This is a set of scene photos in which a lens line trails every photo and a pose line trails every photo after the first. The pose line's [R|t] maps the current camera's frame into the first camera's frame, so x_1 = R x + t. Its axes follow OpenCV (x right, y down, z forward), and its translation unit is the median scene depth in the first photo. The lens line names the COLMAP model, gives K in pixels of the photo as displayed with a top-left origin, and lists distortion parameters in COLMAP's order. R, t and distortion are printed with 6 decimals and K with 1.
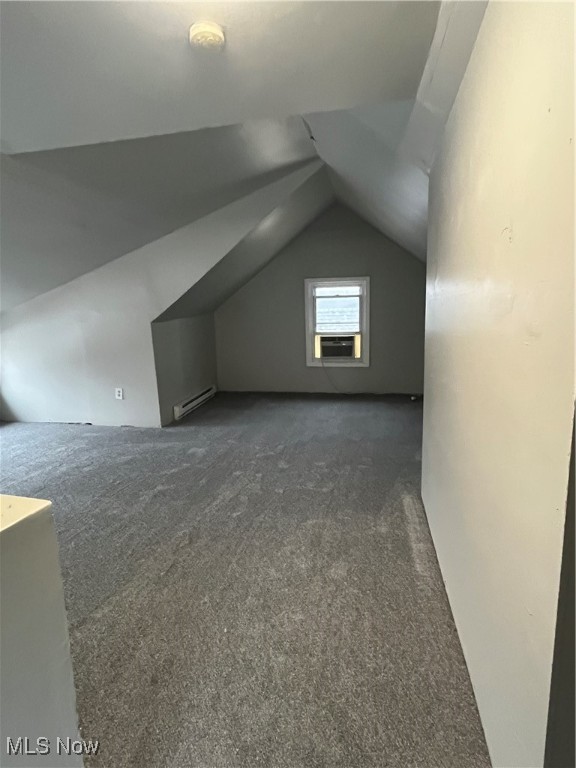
lens RADIAL K [[418.3, 0, 289.3], [0, 418.3, 383.1], [0, 0, 1]] dist [0.006600, 0.001722]
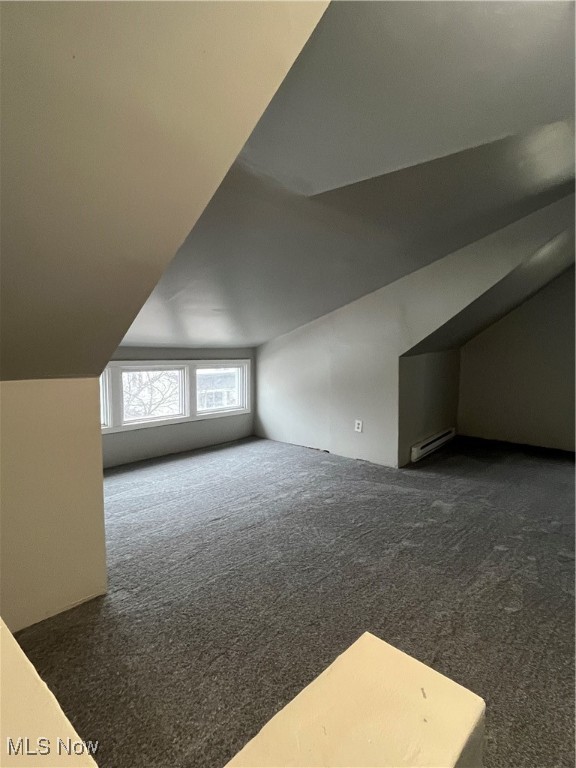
lens RADIAL K [[418.3, 0, 288.3], [0, 418.3, 385.0], [0, 0, 1]] dist [0.006600, 0.001722]
pose [[0.872099, 0.082281, -0.482362, -0.102608], [-0.115349, 0.992550, -0.039239, -0.016115], [0.475540, 0.089861, 0.875093, 0.059723]]
